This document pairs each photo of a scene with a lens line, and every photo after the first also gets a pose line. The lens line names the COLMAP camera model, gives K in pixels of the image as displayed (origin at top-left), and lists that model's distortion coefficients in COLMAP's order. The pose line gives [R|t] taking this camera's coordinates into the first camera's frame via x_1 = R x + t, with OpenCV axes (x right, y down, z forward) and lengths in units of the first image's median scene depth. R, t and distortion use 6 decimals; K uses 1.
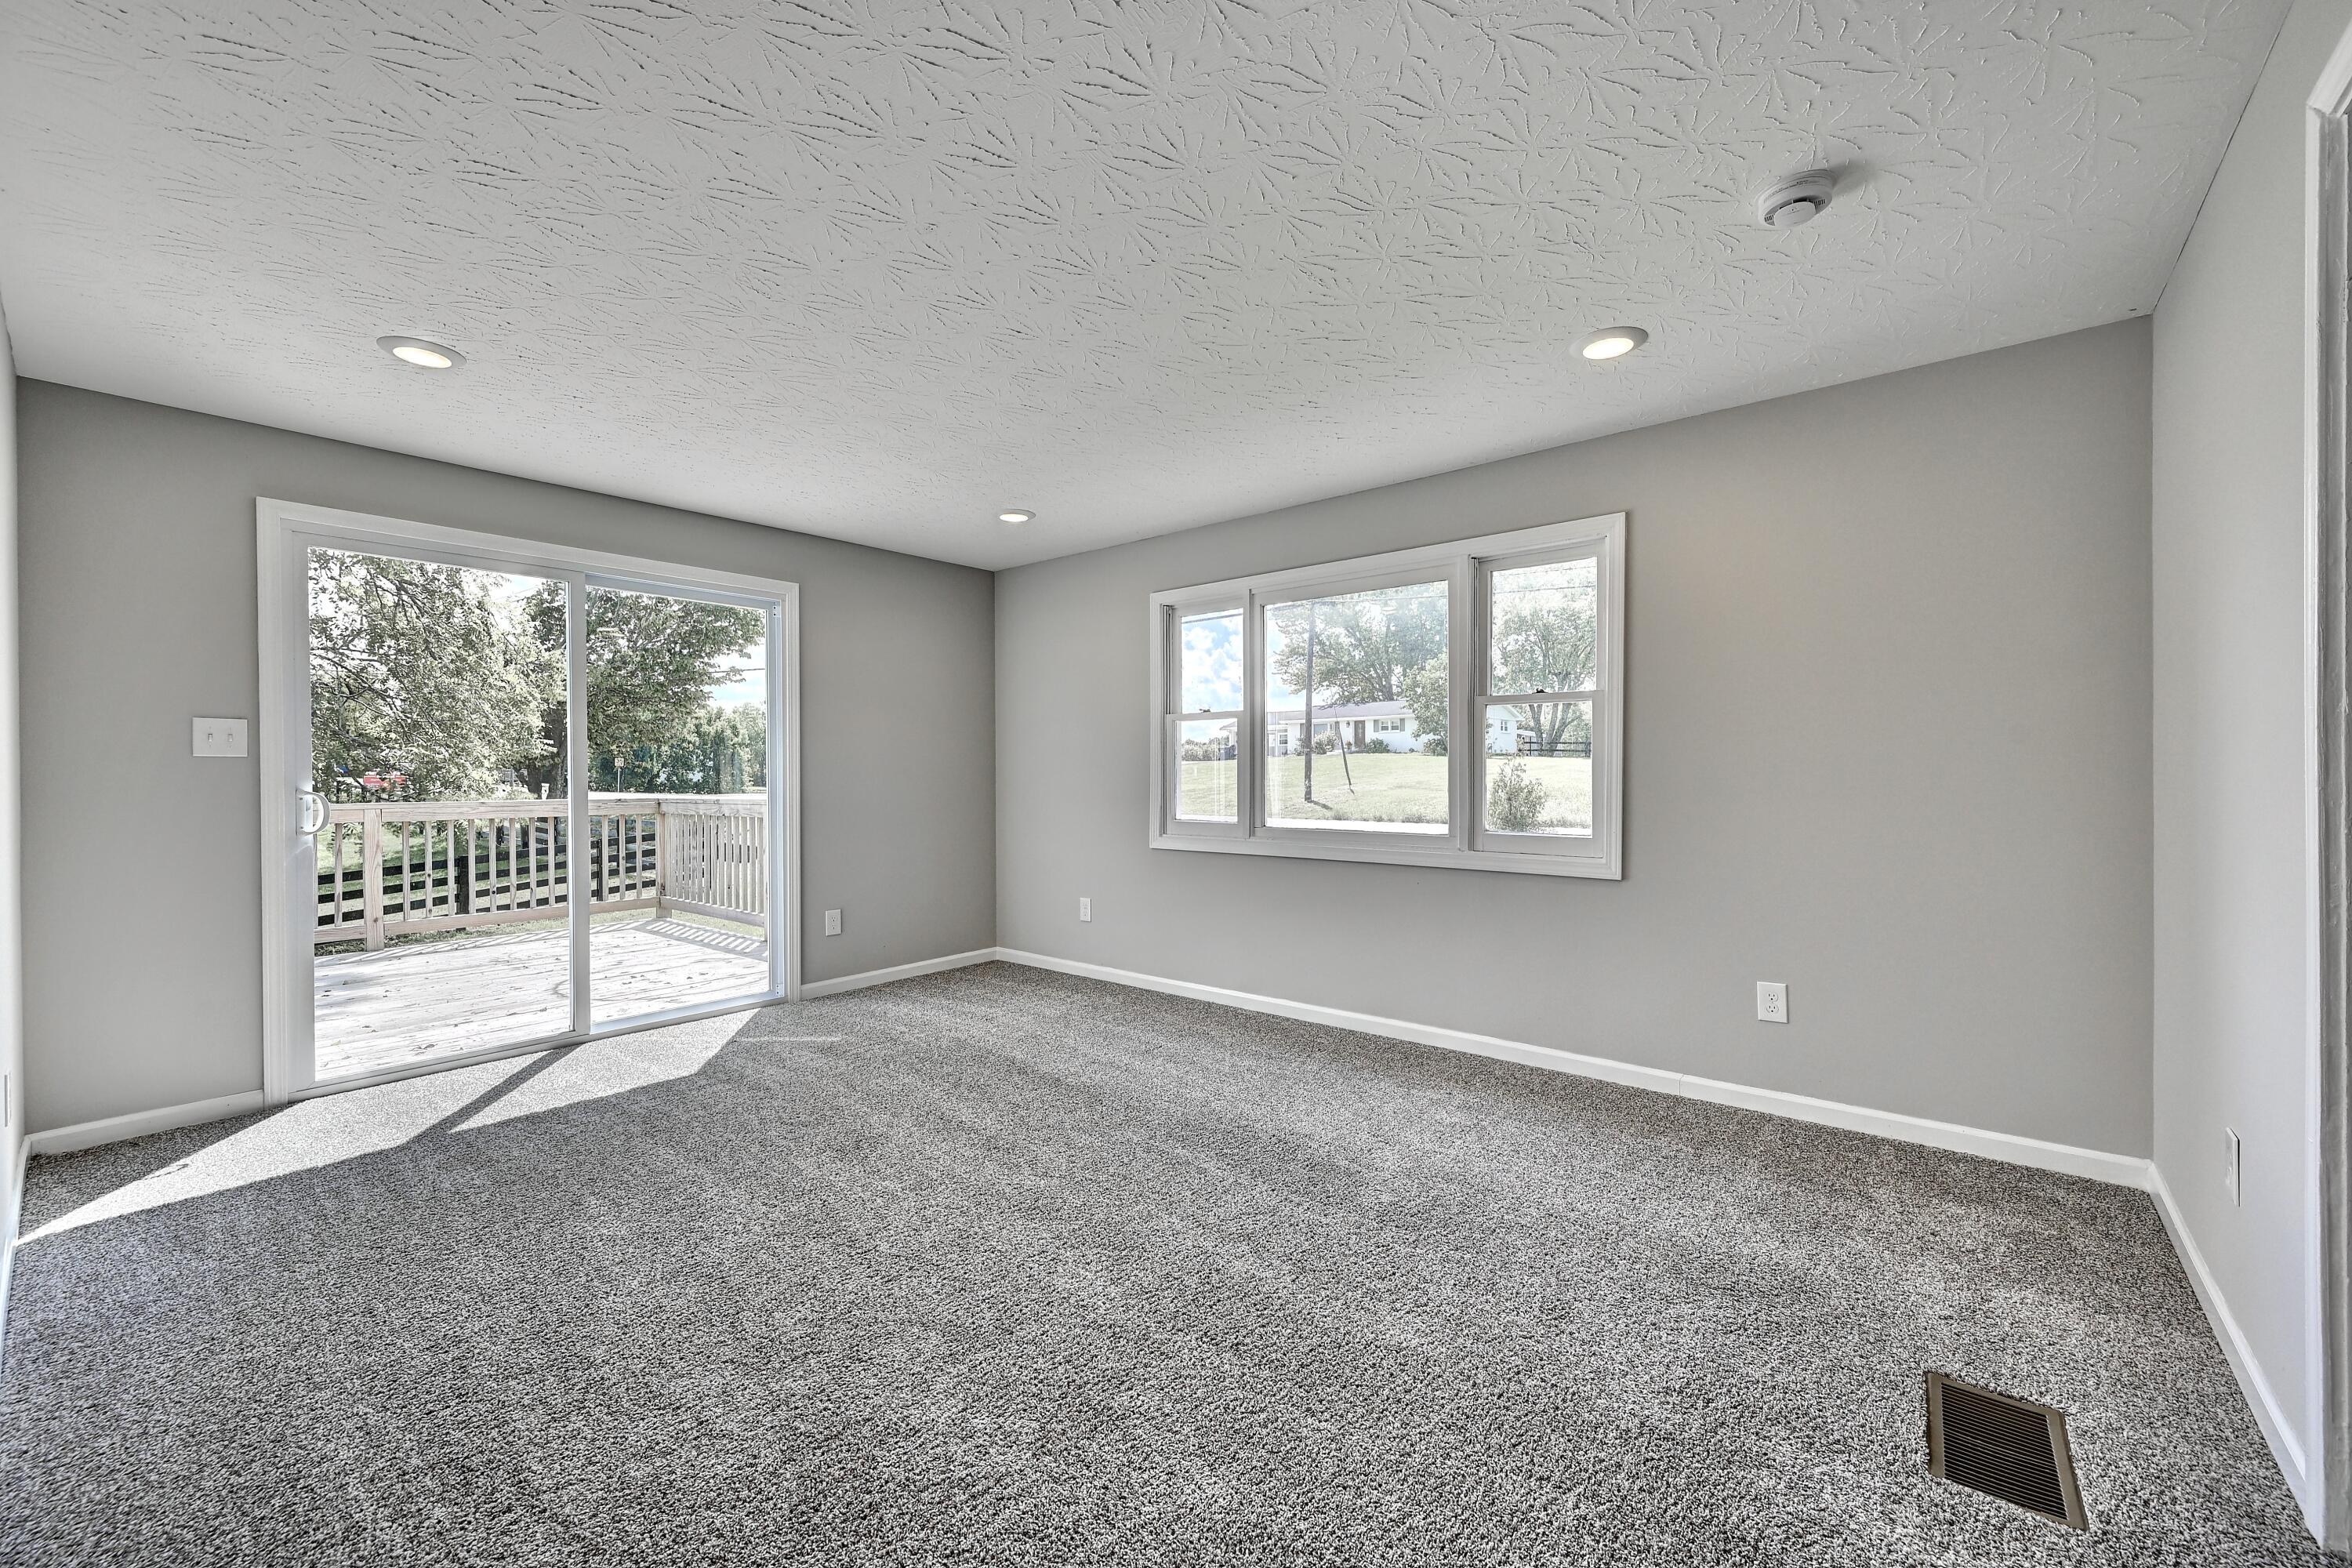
lens RADIAL K [[921.1, 0, 1189.5], [0, 921.1, 773.5], [0, 0, 1]] dist [0.001304, 0.000243]
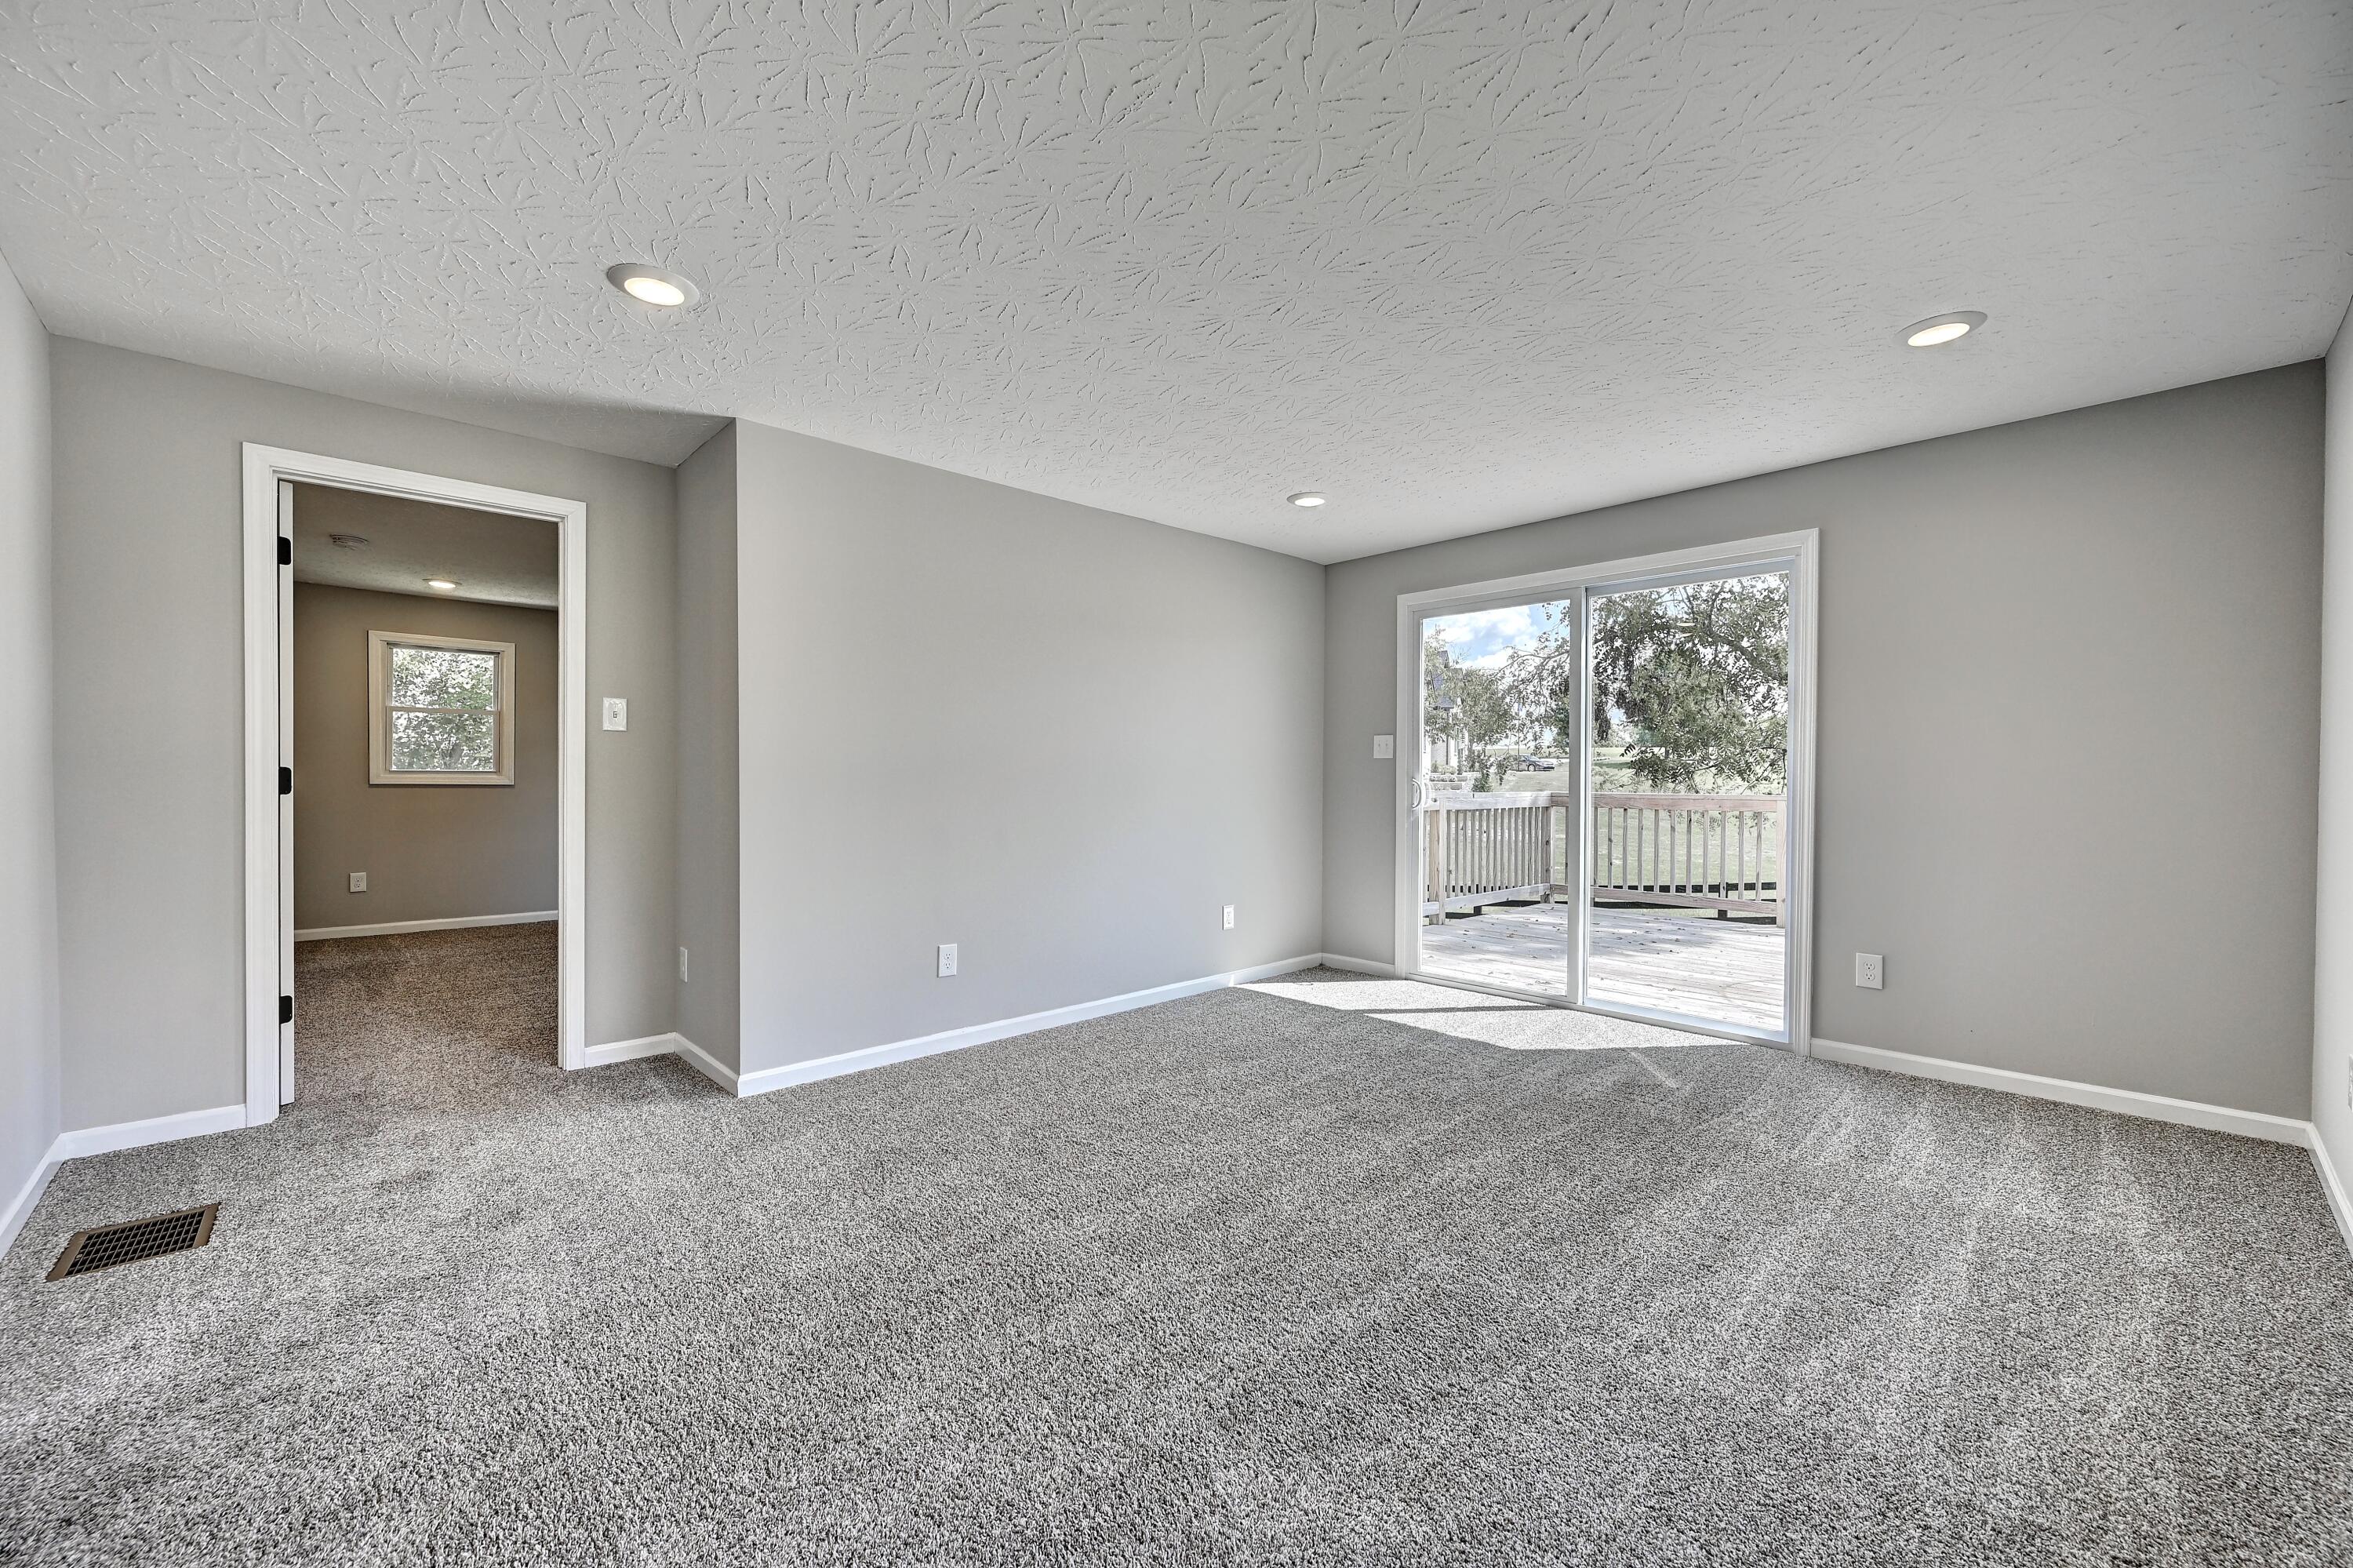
lens RADIAL K [[921.5, 0, 1174.8], [0, 921.5, 781.4], [0, 0, 1]] dist [0.001304, 0.000243]
pose [[-0.131101, 0.008748, -0.991330, 0.597643], [-0.004522, 0.999945, 0.009422, 0.009072], [0.991359, 0.005718, -0.131054, 0.791994]]
